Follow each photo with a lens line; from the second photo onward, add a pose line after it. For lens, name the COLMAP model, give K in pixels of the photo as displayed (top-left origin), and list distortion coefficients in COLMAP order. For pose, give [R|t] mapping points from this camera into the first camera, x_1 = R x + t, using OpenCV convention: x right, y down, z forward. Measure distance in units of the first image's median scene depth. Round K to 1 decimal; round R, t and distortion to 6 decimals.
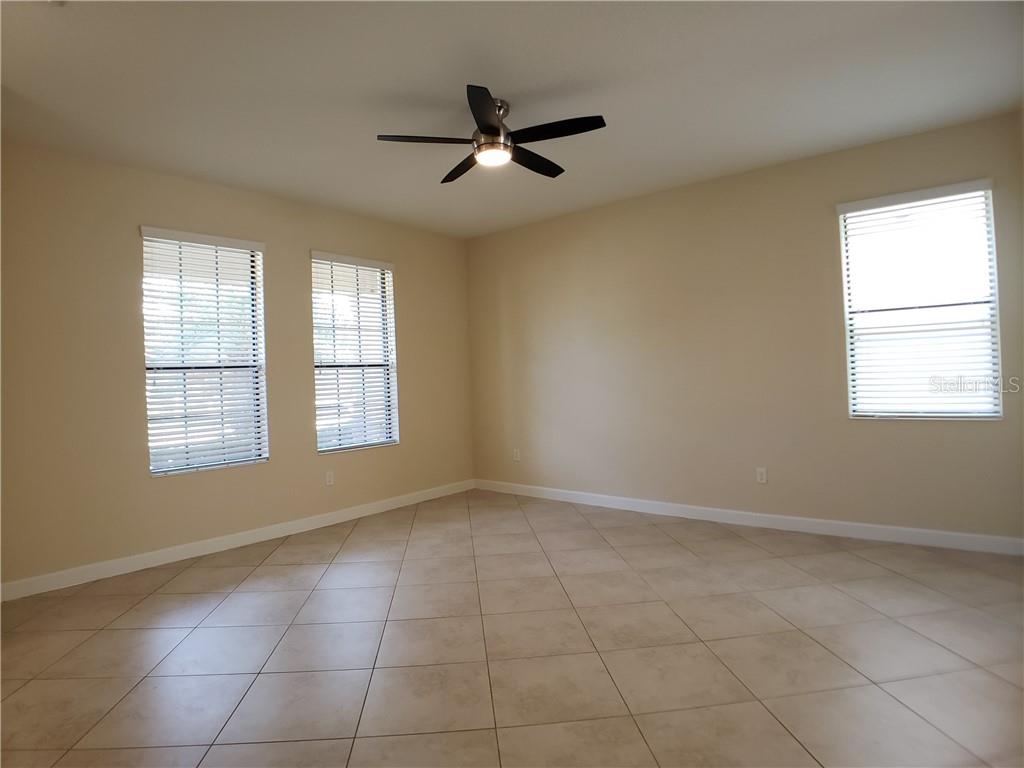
lens RADIAL K [[567.1, 0, 497.6], [0, 567.1, 377.0], [0, 0, 1]] dist [-0.056996, 0.003789]
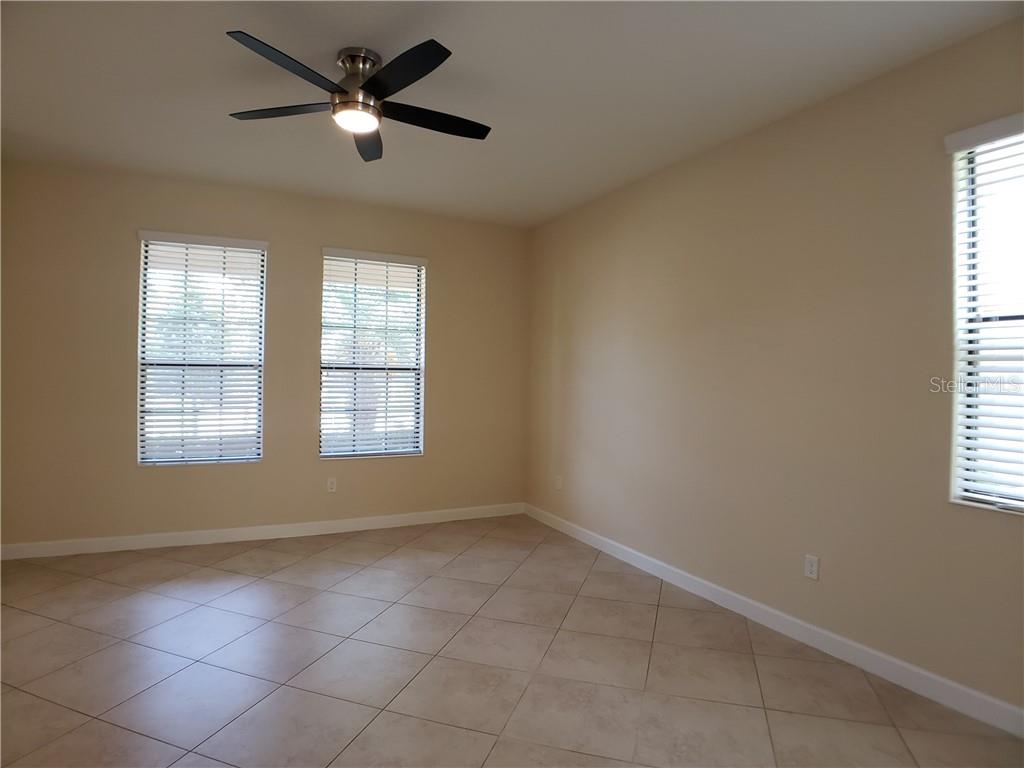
lens RADIAL K [[567.1, 0, 511.9], [0, 567.1, 378.5], [0, 0, 1]] dist [-0.056996, 0.003789]
pose [[0.920125, 0.053727, -0.387921, 0.394353], [-0.051217, 0.998546, 0.016814, -0.037544], [0.388261, 0.004397, 0.921539, 0.268182]]
